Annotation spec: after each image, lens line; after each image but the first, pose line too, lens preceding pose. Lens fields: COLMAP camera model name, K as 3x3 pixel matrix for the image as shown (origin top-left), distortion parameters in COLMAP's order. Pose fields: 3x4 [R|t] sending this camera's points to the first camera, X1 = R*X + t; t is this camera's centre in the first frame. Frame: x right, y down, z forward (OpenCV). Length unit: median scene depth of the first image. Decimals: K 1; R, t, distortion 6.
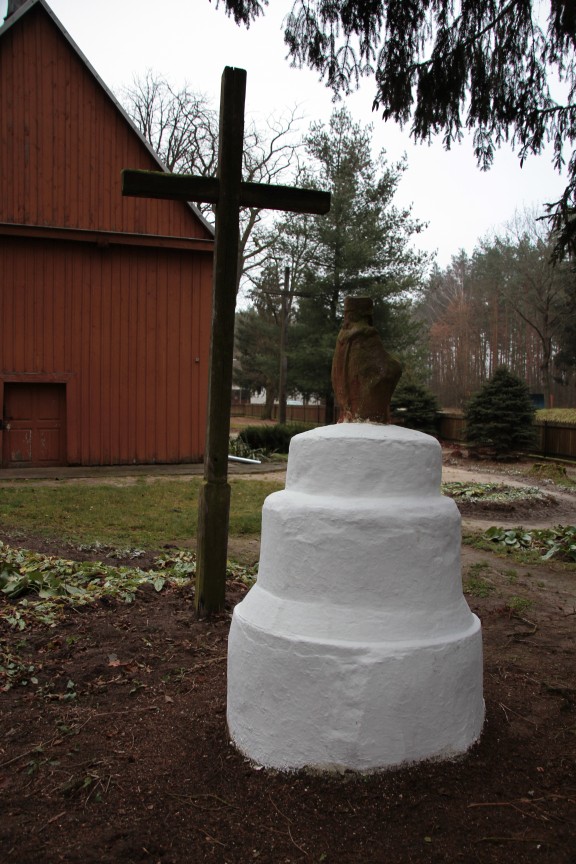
lens RADIAL K [[736.2, 0, 285.8], [0, 736.2, 425.4], [0, 0, 1]] dist [-0.121504, 0.120773]
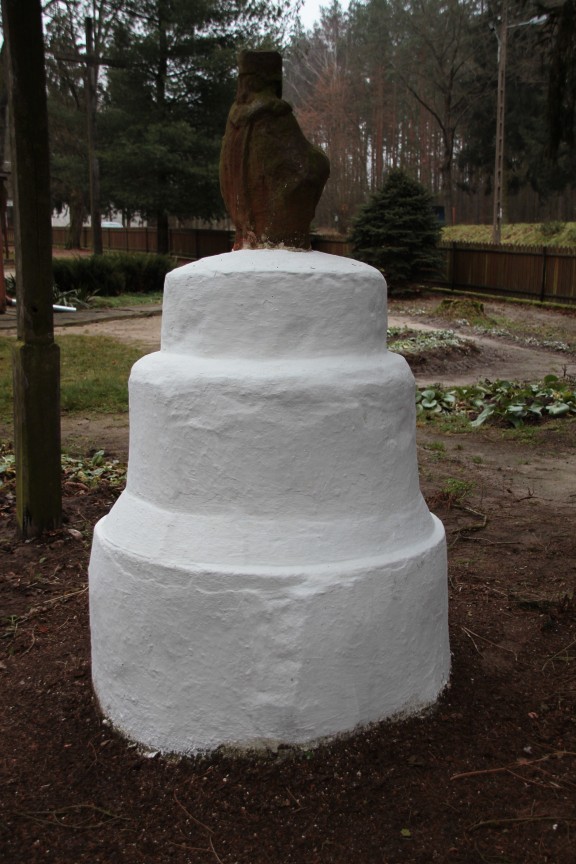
lens RADIAL K [[966.1, 0, 287.1], [0, 966.1, 432.0], [0, 0, 1]] dist [0.073108, 0.000000]
pose [[0.981455, -0.057734, 0.182792, -0.054822], [0.023921, 0.983001, 0.182036, 0.000094], [-0.190194, -0.174288, 0.966152, 0.103154]]
